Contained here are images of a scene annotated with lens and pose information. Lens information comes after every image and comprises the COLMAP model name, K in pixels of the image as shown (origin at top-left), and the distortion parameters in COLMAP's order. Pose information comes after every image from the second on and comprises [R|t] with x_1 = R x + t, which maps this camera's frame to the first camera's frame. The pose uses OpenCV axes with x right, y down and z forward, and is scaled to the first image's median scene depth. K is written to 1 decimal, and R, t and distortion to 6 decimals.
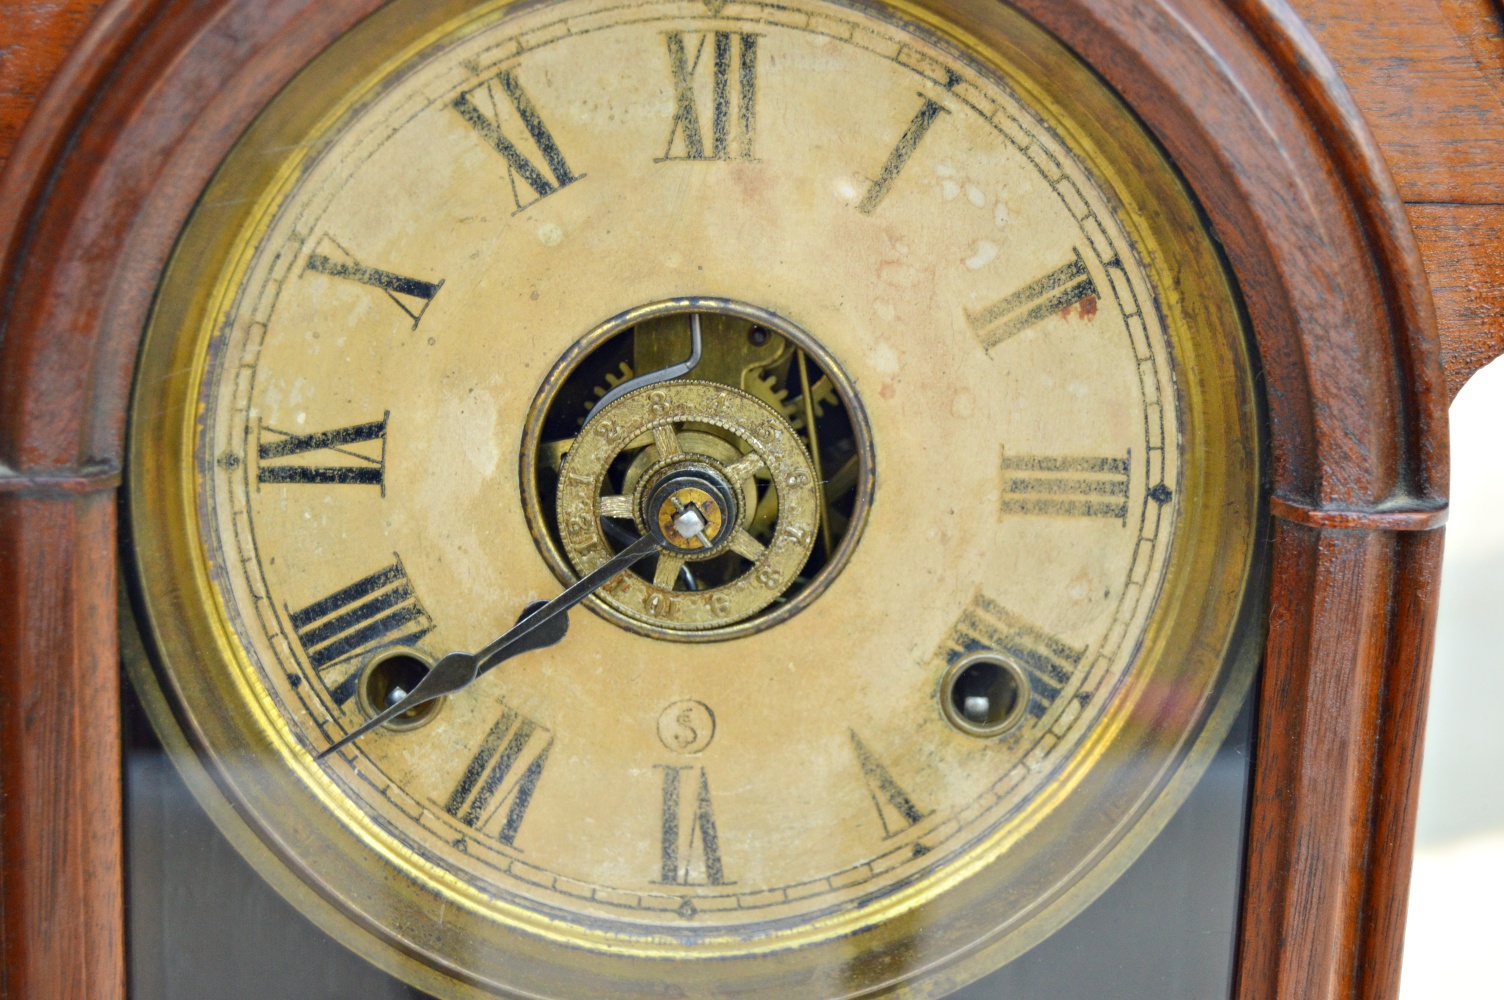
lens RADIAL K [[2880.8, 0, 751.1], [0, 2880.8, 508.4], [0, 0, 1]] dist [-0.029933, 0.000000]
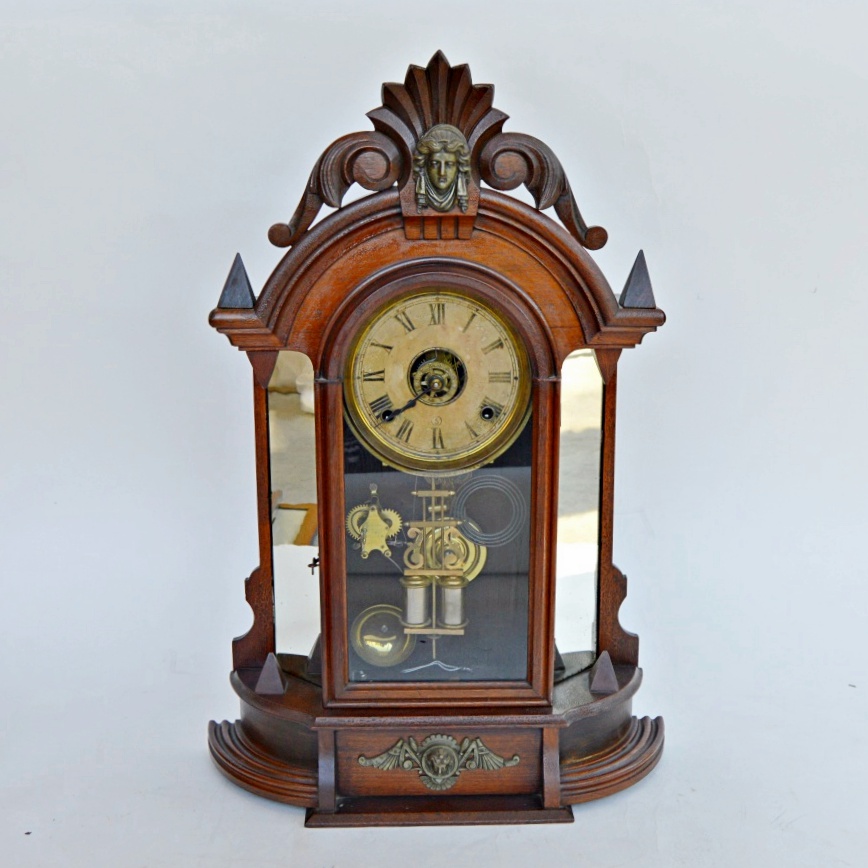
lens RADIAL K [[1205.6, 0, 440.0], [0, 1205.6, 434.8], [0, 0, 1]] dist [-0.070302, 0.000000]
pose [[0.999299, -0.033753, -0.016166, 0.023618], [0.033819, 0.999421, 0.003787, 0.098082], [0.016029, -0.004331, 0.999862, -1.495233]]
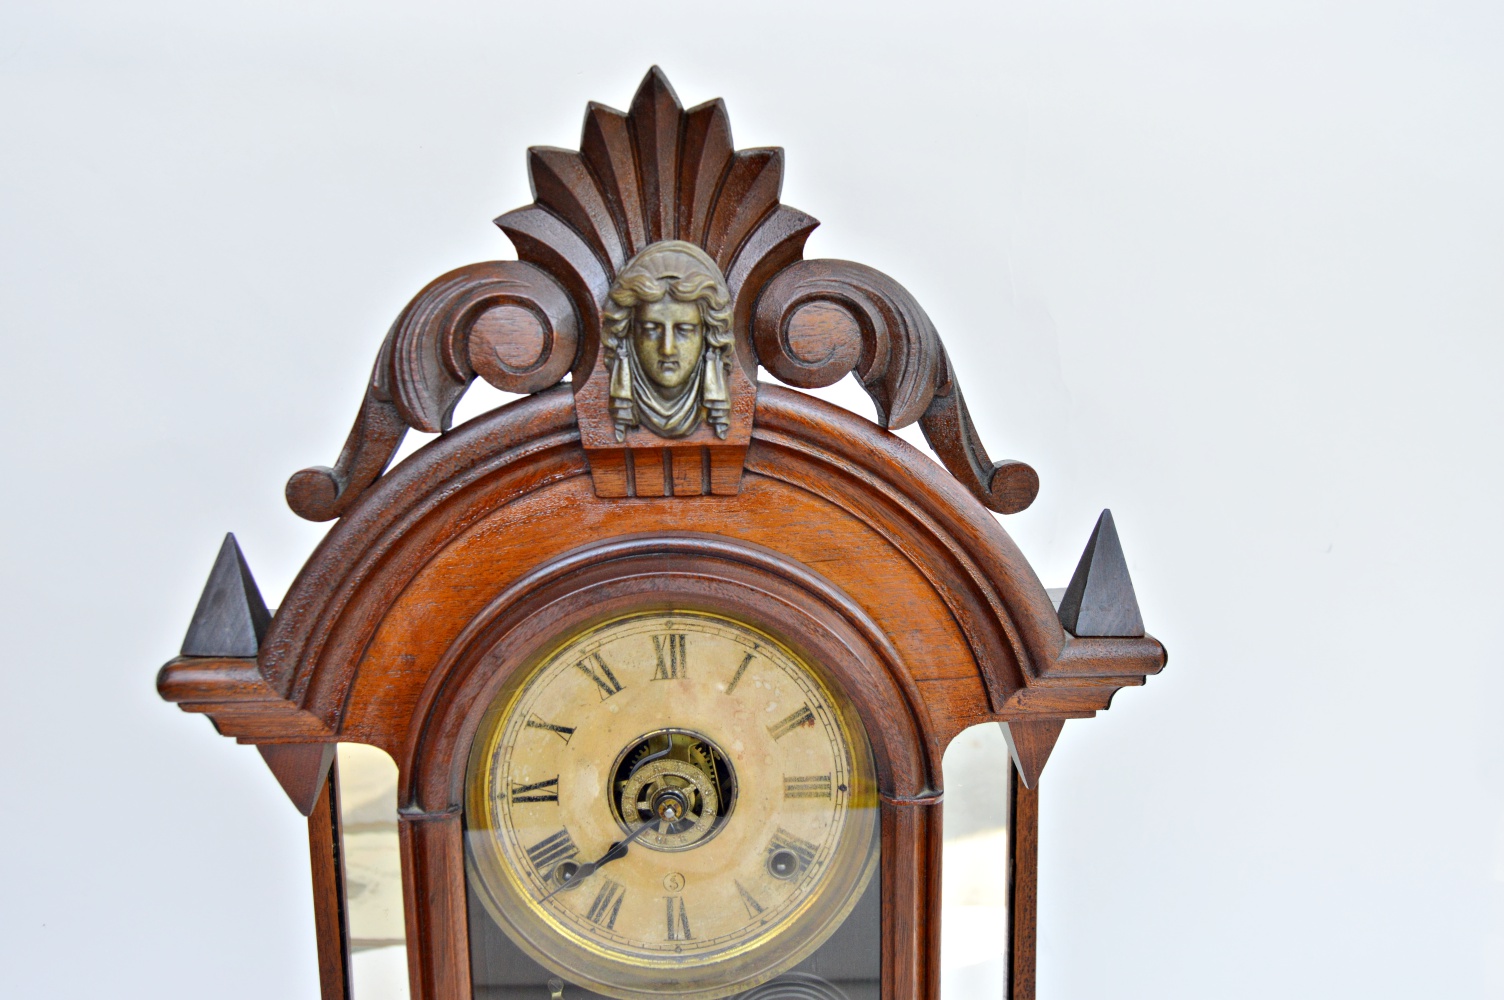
lens RADIAL K [[1293.9, 0, 752.8], [0, 1293.9, 534.9], [0, 0, 1]] dist [-0.051315, 0.010552]
pose [[0.998466, -0.053806, 0.013089, 0.055067], [0.054765, 0.994470, -0.089609, -0.141660], [-0.008195, 0.090188, 0.995891, -0.246940]]
